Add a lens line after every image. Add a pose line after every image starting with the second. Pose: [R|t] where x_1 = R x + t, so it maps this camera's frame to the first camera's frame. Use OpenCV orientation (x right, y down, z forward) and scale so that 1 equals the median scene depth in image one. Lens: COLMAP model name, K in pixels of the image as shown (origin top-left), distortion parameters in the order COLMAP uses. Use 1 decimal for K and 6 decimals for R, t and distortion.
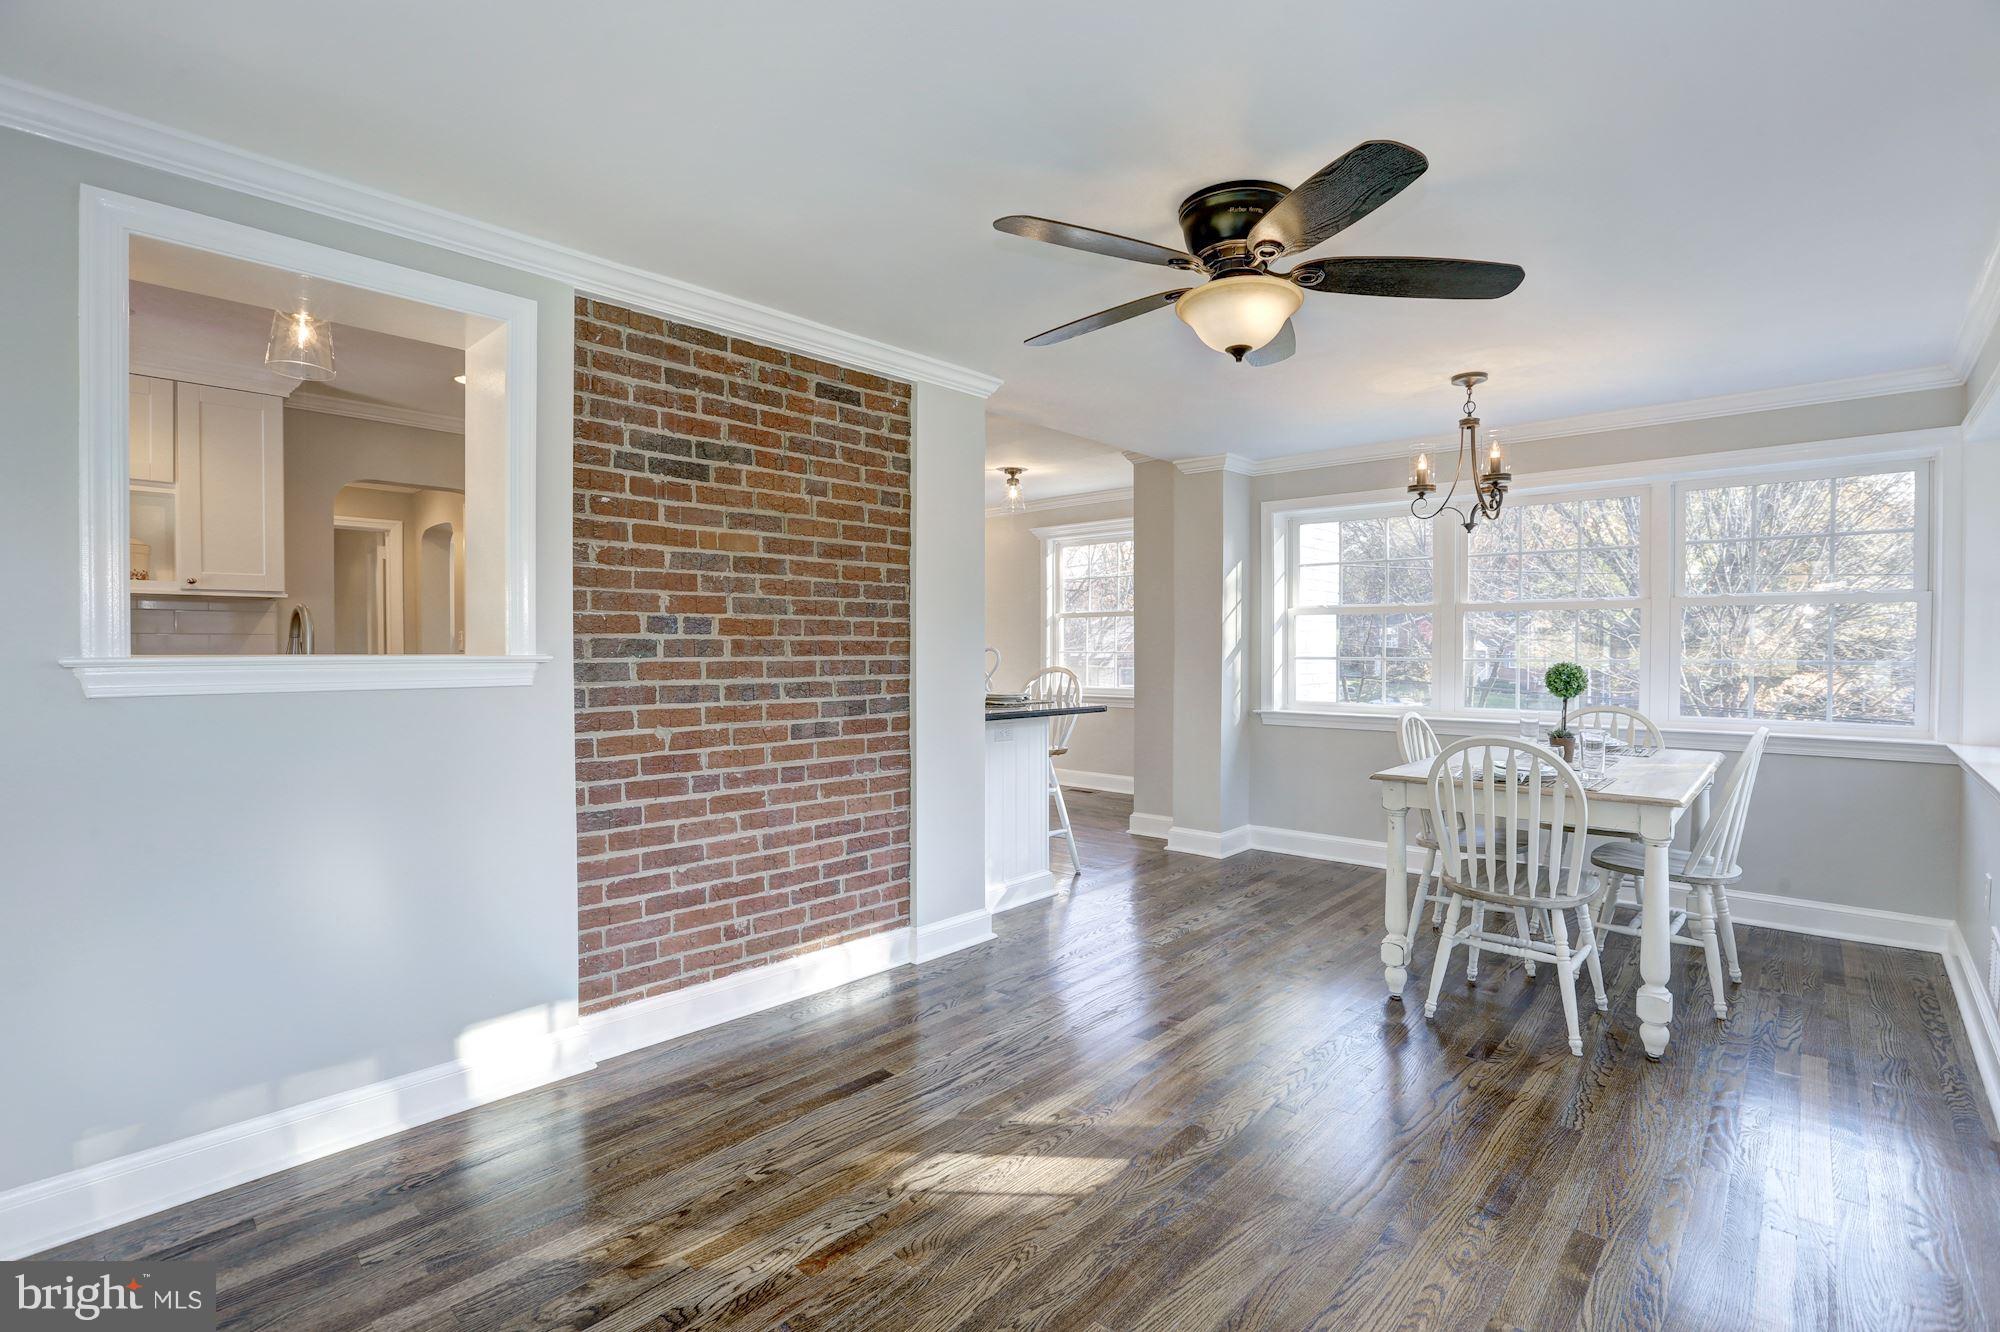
lens RADIAL K [[937.8, 0, 1005.4], [0, 937.8, 661.7], [0, 0, 1]] dist [-0.052892, 0.019713]
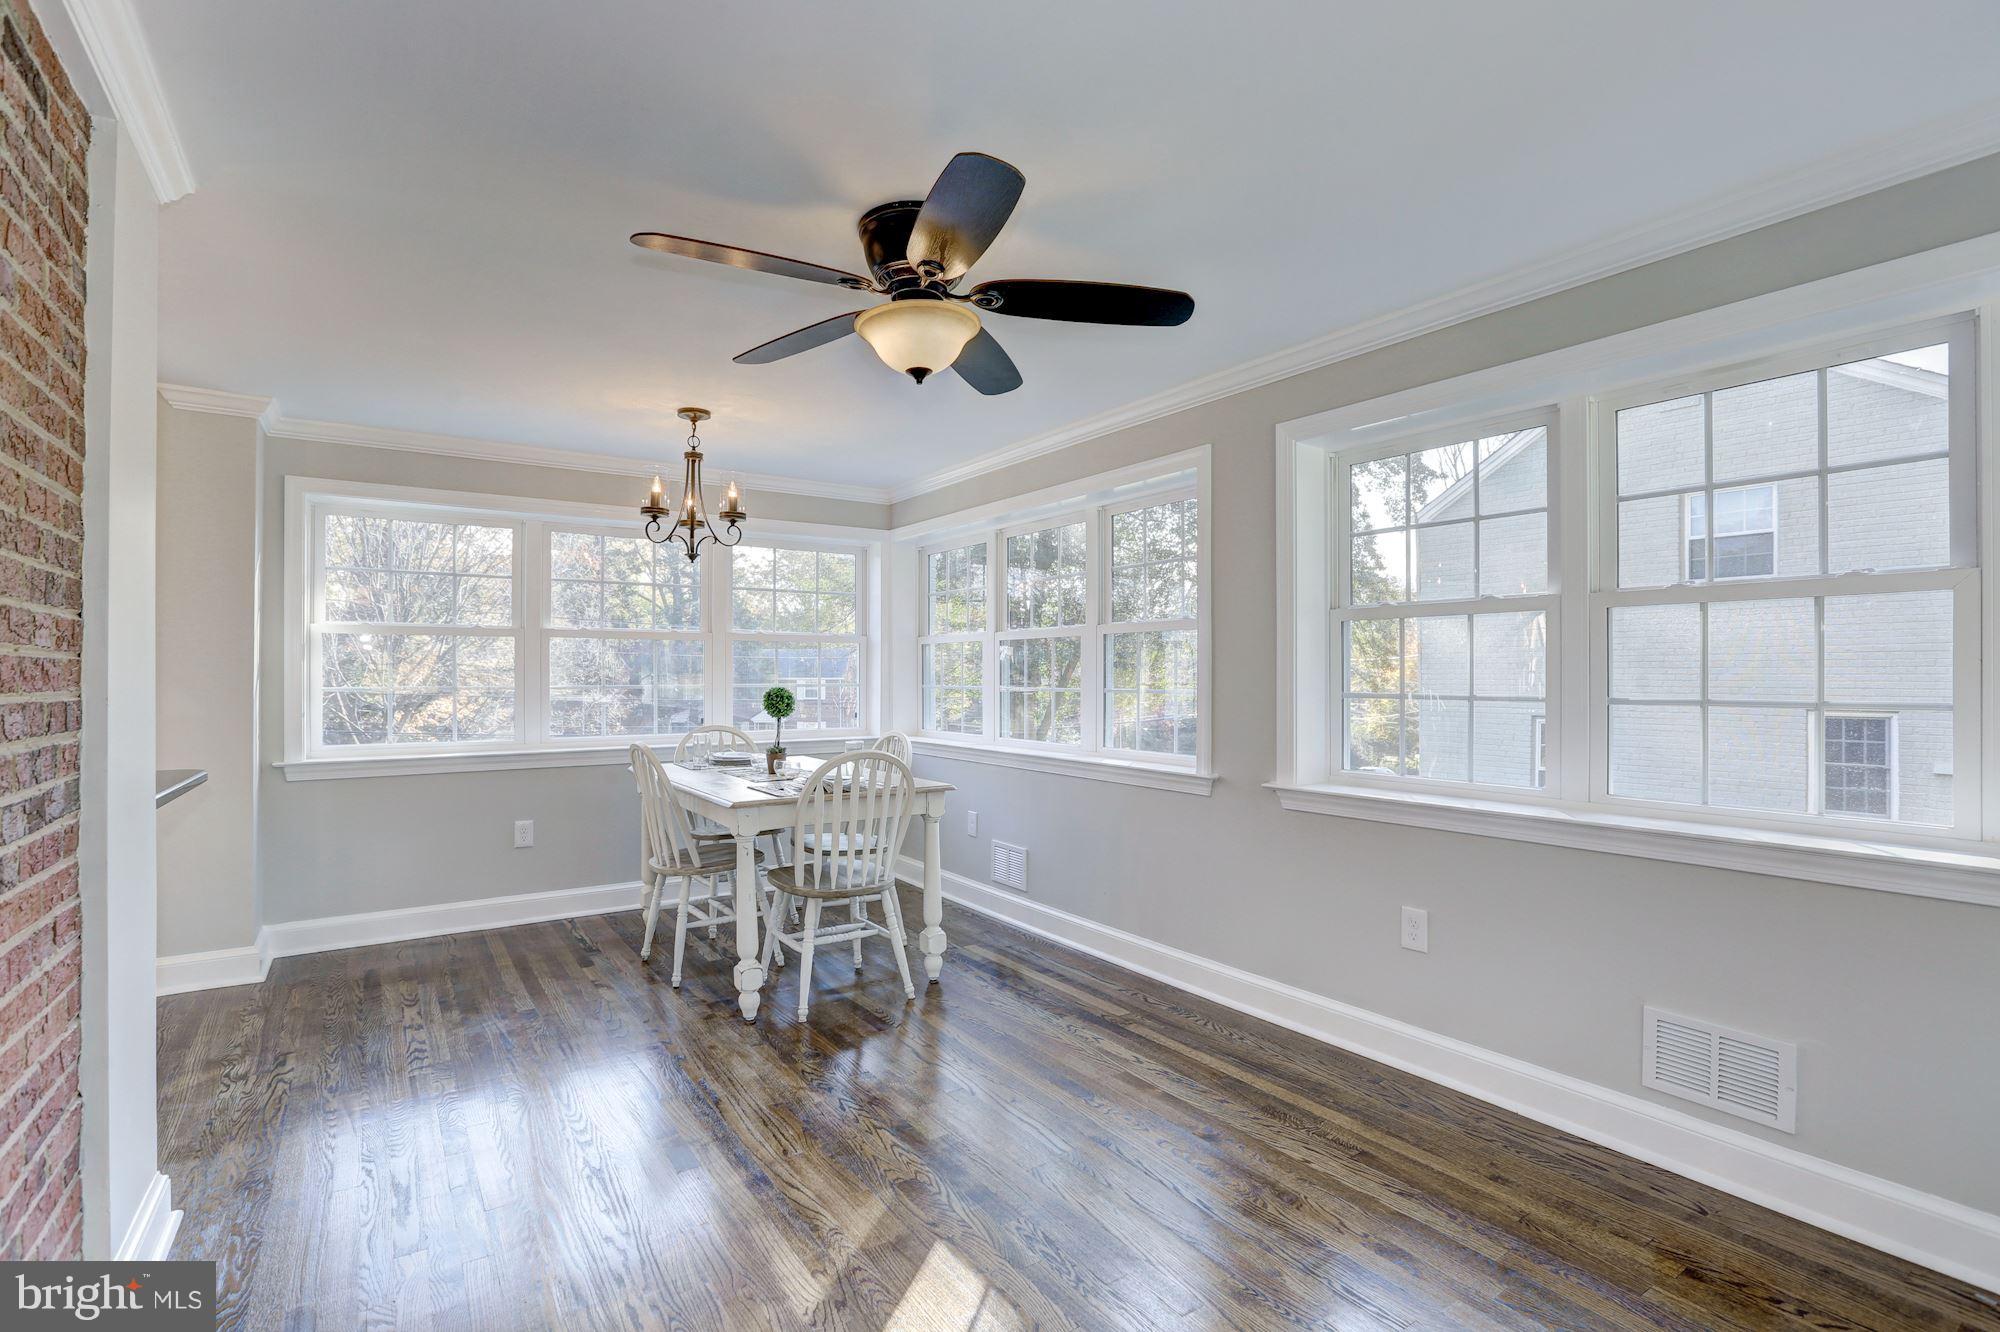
lens RADIAL K [[937.8, 0, 1005.4], [0, 937.8, 661.7], [0, 0, 1]] dist [-0.052892, 0.019713]
pose [[0.235181, 0.004259, 0.971942, -0.427728], [0.027470, 0.999562, -0.011027, -0.007337], [-0.971563, 0.029292, 0.234961, 0.420302]]
